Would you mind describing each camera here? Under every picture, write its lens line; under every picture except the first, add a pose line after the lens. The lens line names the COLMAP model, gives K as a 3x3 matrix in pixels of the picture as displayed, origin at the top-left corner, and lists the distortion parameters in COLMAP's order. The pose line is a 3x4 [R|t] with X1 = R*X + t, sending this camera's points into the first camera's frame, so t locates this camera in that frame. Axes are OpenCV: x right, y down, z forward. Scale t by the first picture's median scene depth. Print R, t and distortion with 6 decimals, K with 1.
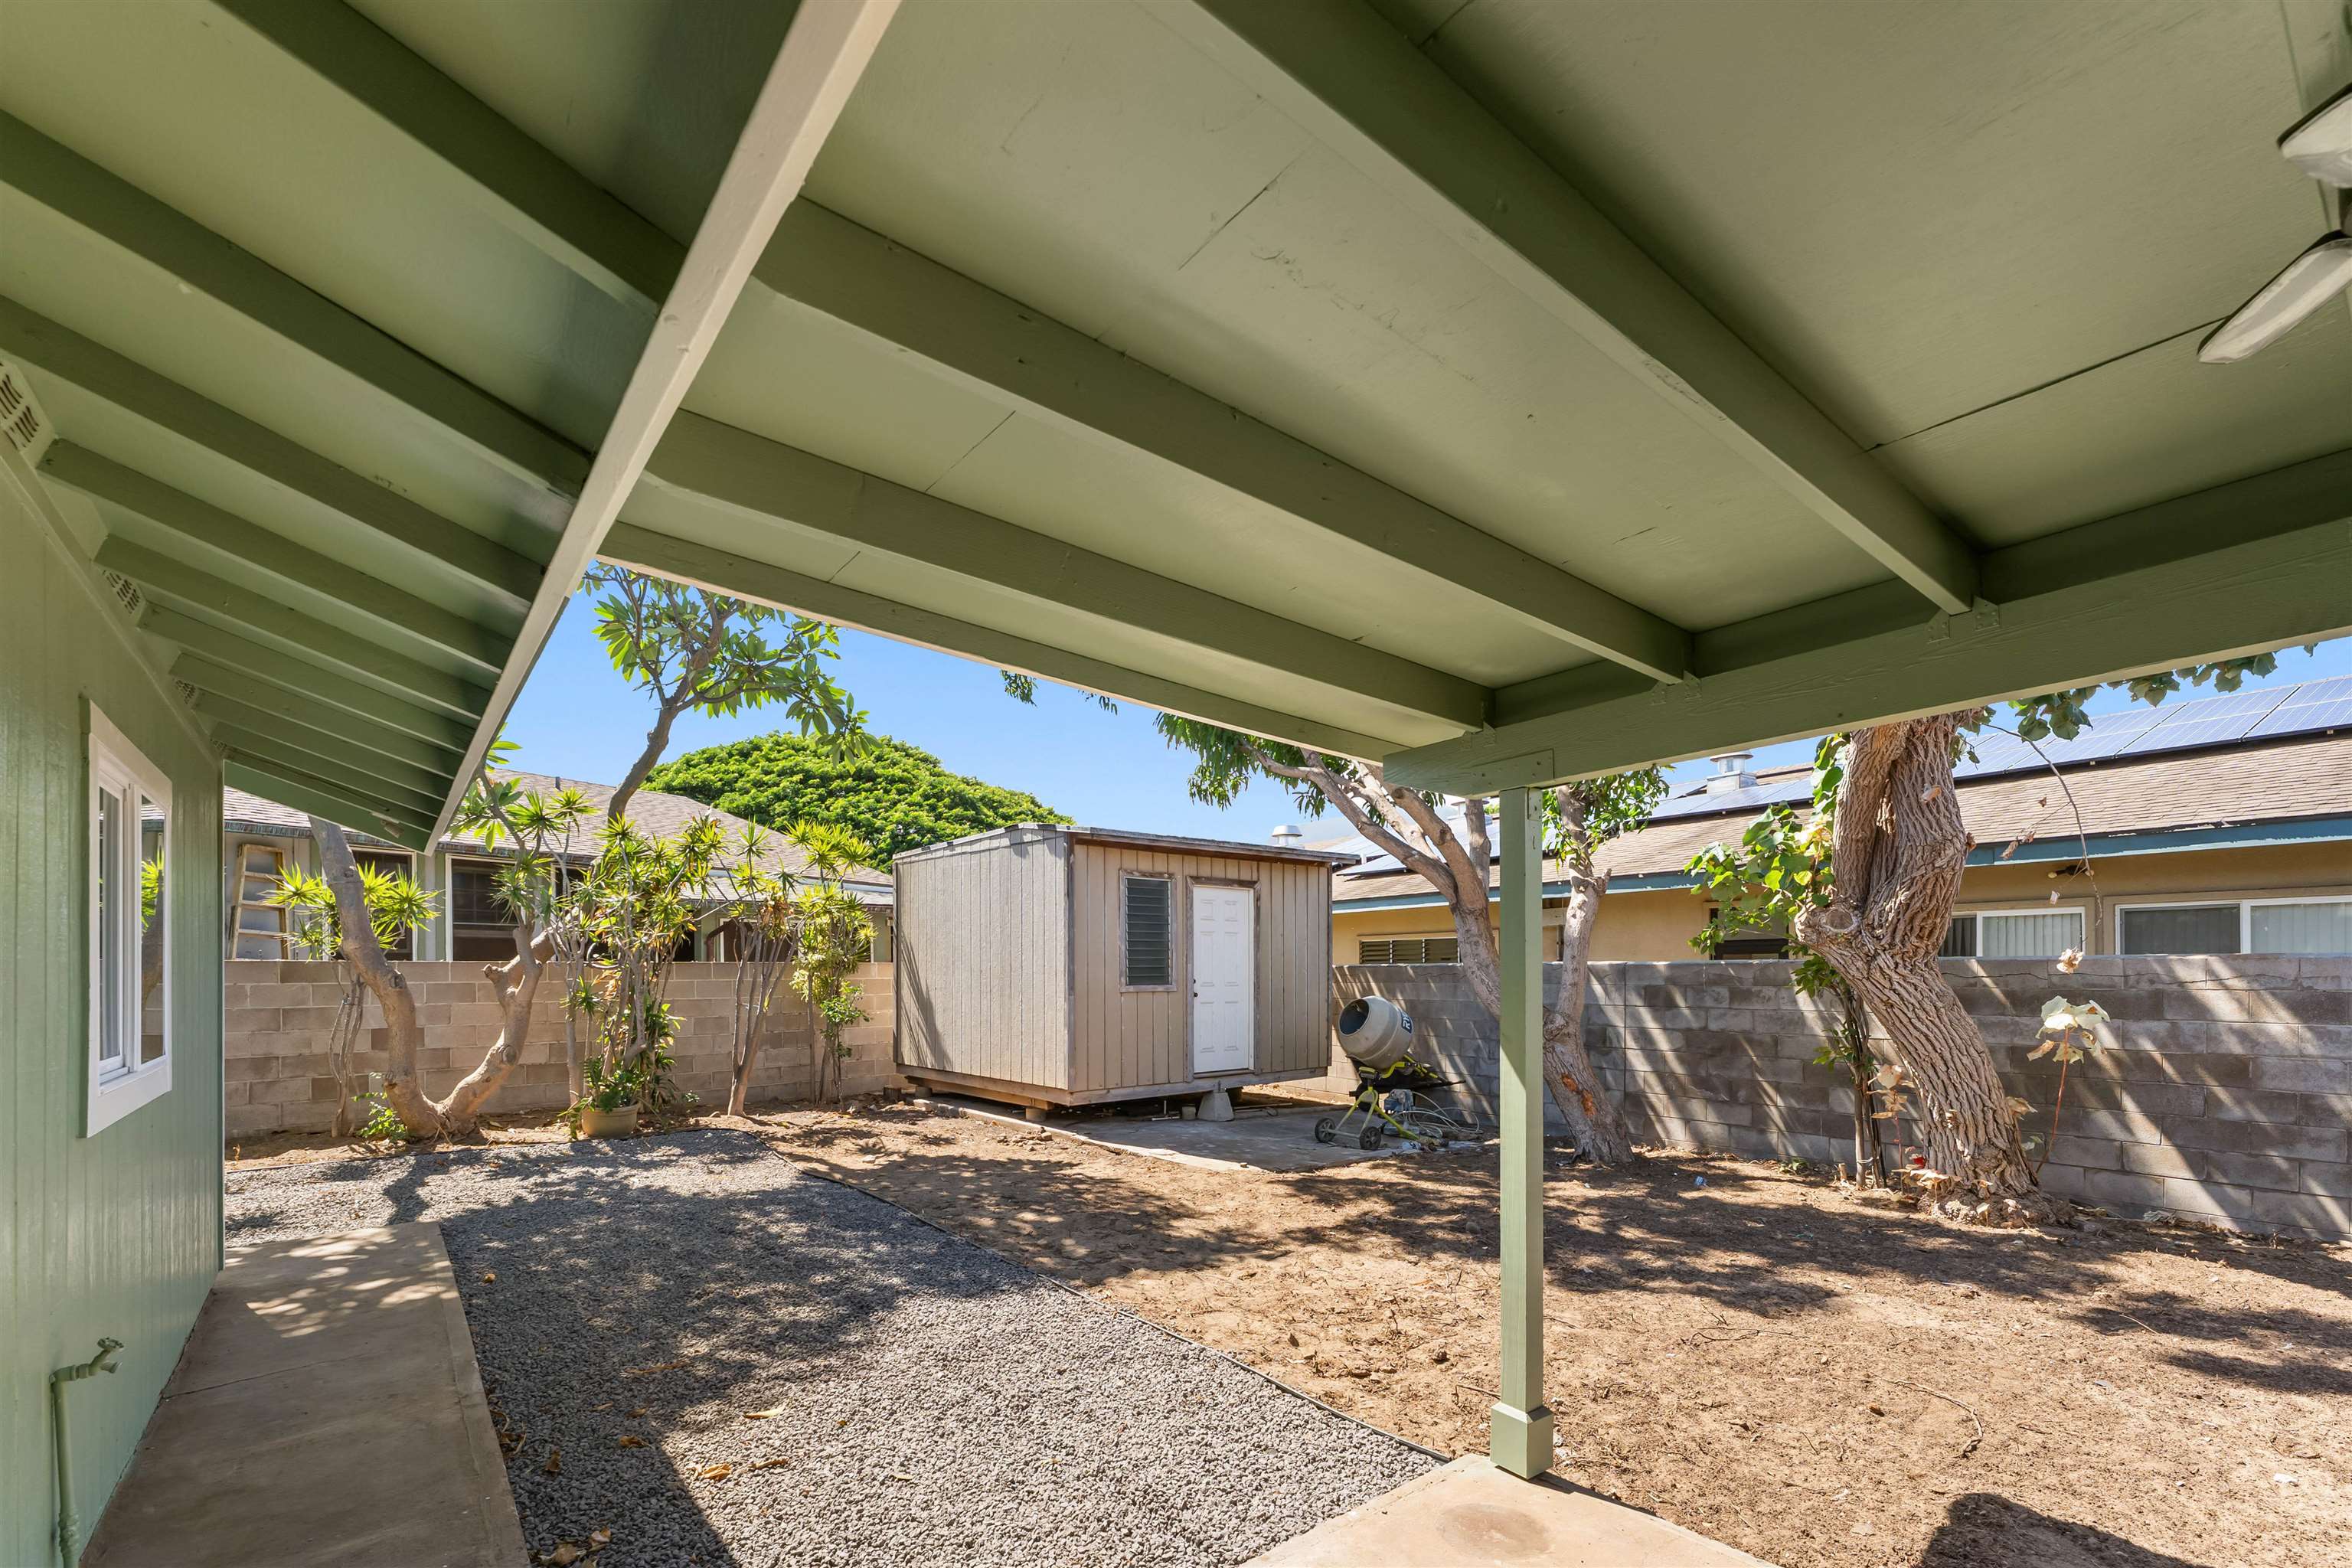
lens RADIAL K [[1050.6, 0, 1209.7], [0, 1050.6, 971.2], [0, 0, 1]] dist [0.001654, 0.000554]
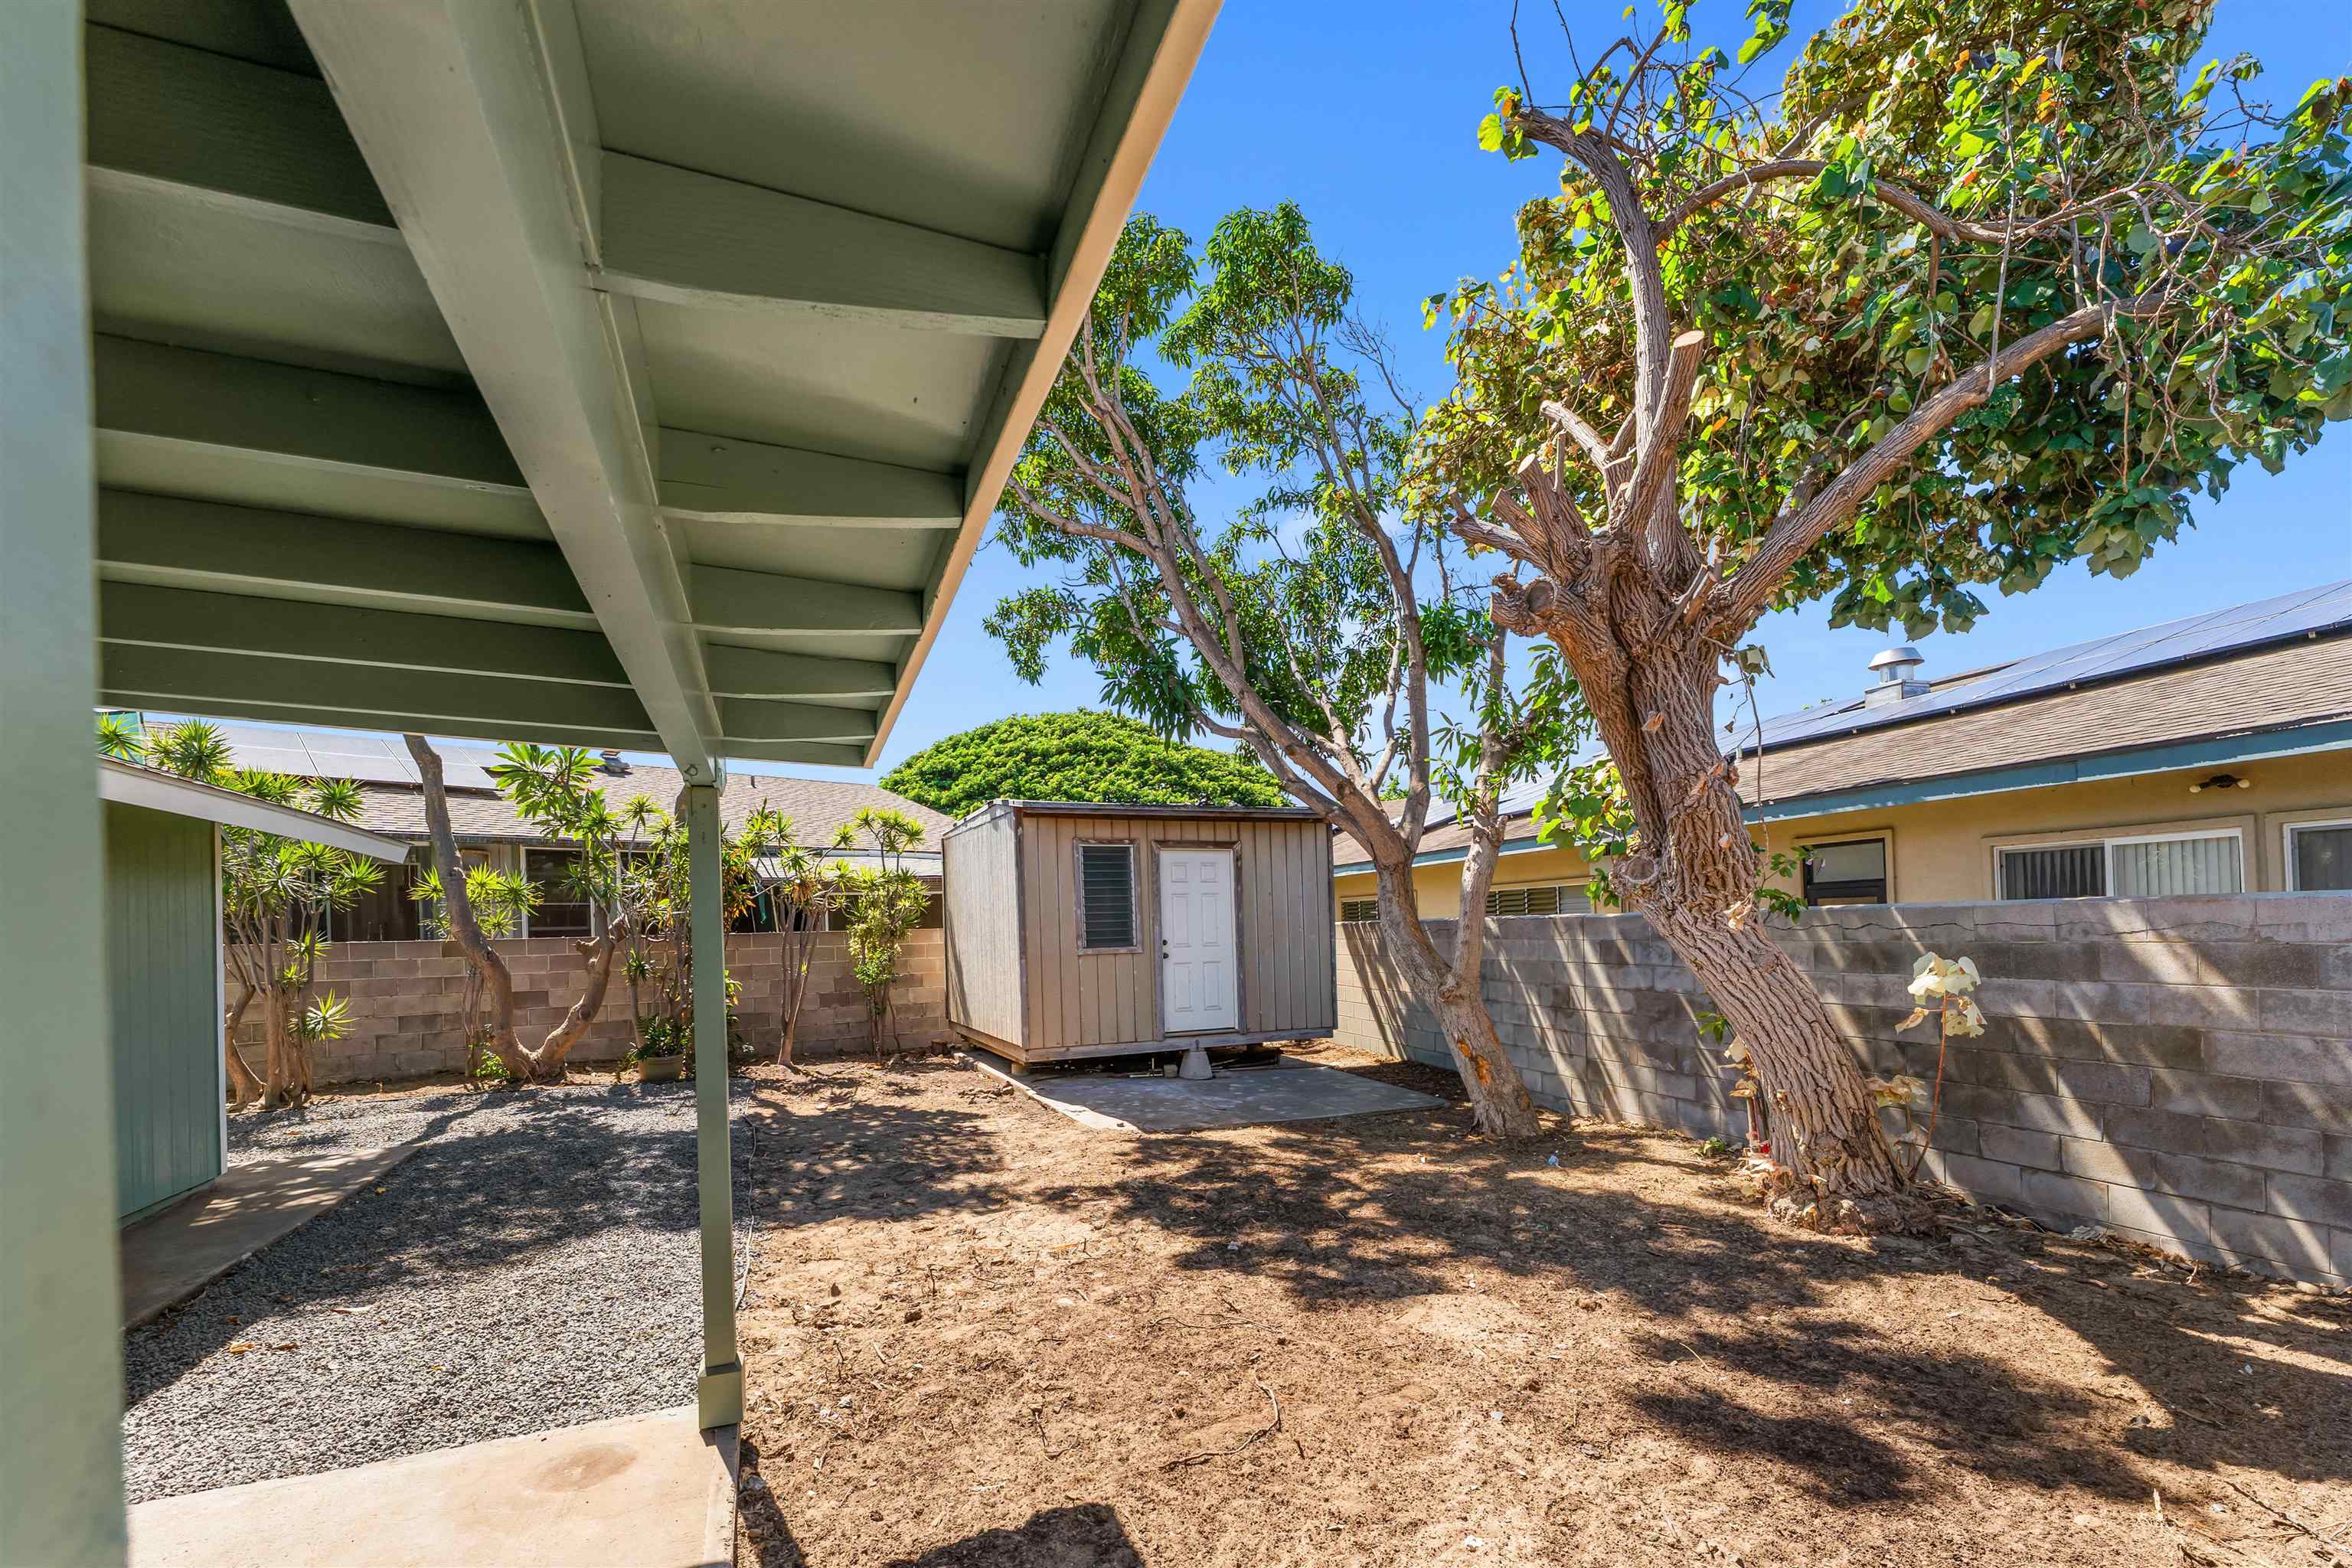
lens RADIAL K [[1035.7, 0, 1171.2], [0, 1035.7, 928.1], [0, 0, 1]] dist [0.004299, -0.000181]
pose [[0.953399, -0.020622, -0.301005, 0.394910], [0.021943, 0.999759, 0.001008, -0.007415], [0.300912, -0.007566, 0.953622, 0.048104]]
